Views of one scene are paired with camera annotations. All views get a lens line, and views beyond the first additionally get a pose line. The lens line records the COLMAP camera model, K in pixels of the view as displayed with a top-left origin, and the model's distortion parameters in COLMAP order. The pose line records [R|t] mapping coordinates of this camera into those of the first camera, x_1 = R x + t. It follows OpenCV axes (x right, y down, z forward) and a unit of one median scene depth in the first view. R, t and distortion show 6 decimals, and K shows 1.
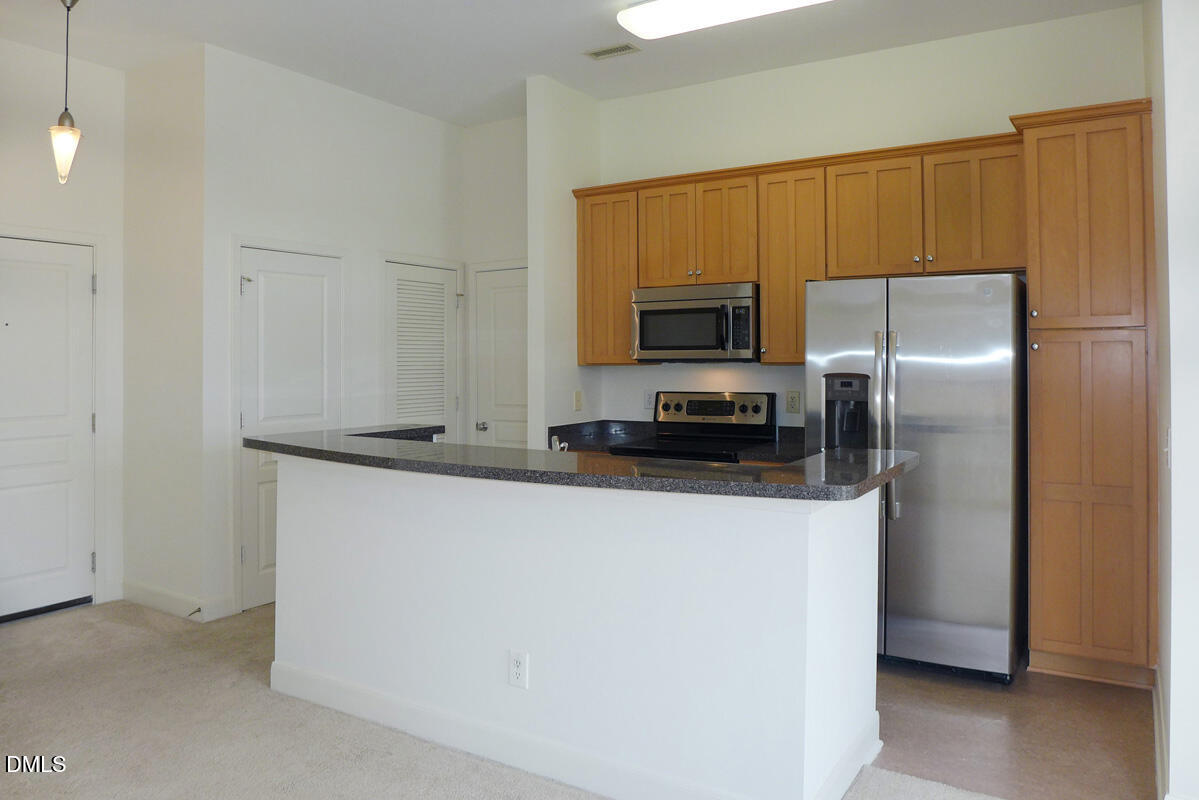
lens RADIAL K [[870.1, 0, 600.0], [0, 870.1, 332.3], [0, 0, 1]] dist [-0.046495, 0.001935]
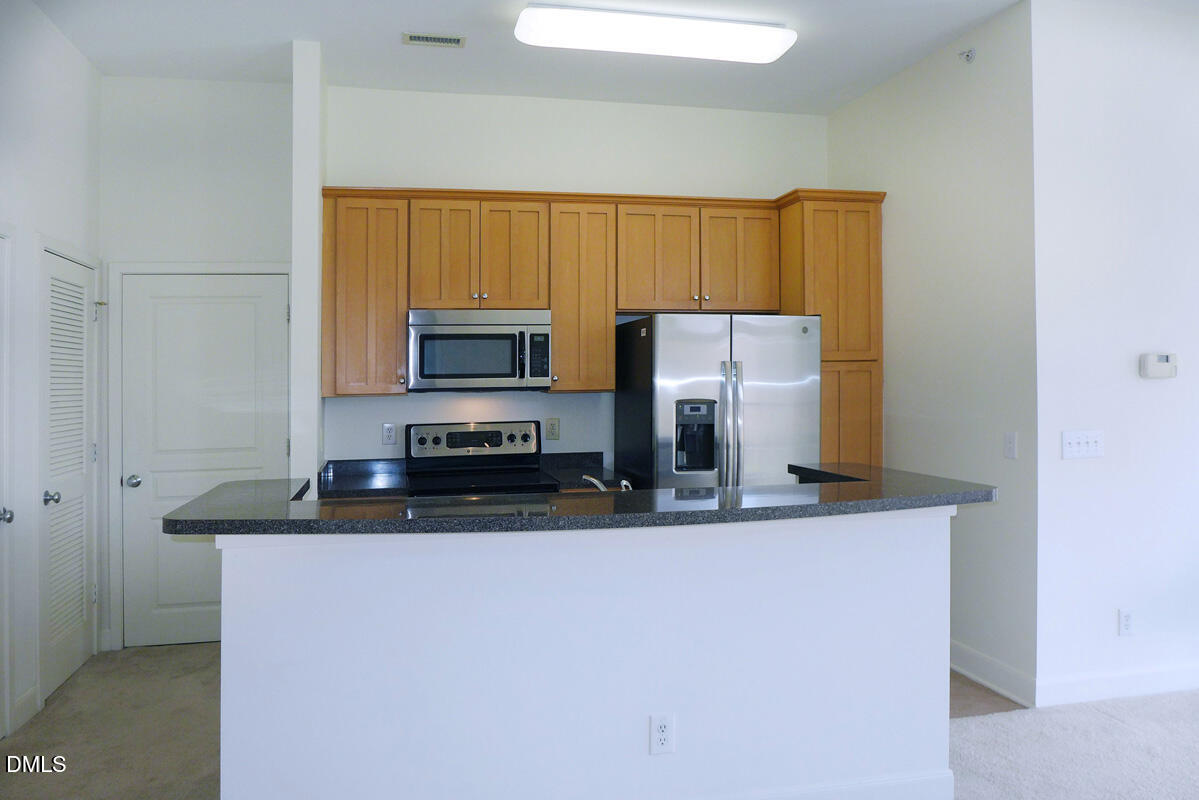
lens RADIAL K [[837.1, 0, 550.0], [0, 837.1, 377.8], [0, 0, 1]] dist [-0.049824, -0.000936]
pose [[0.726480, 0.003369, 0.687180, -0.476831], [-0.012694, 0.999883, 0.008518, 0.011842], [-0.687071, -0.014911, 0.726438, 0.301671]]
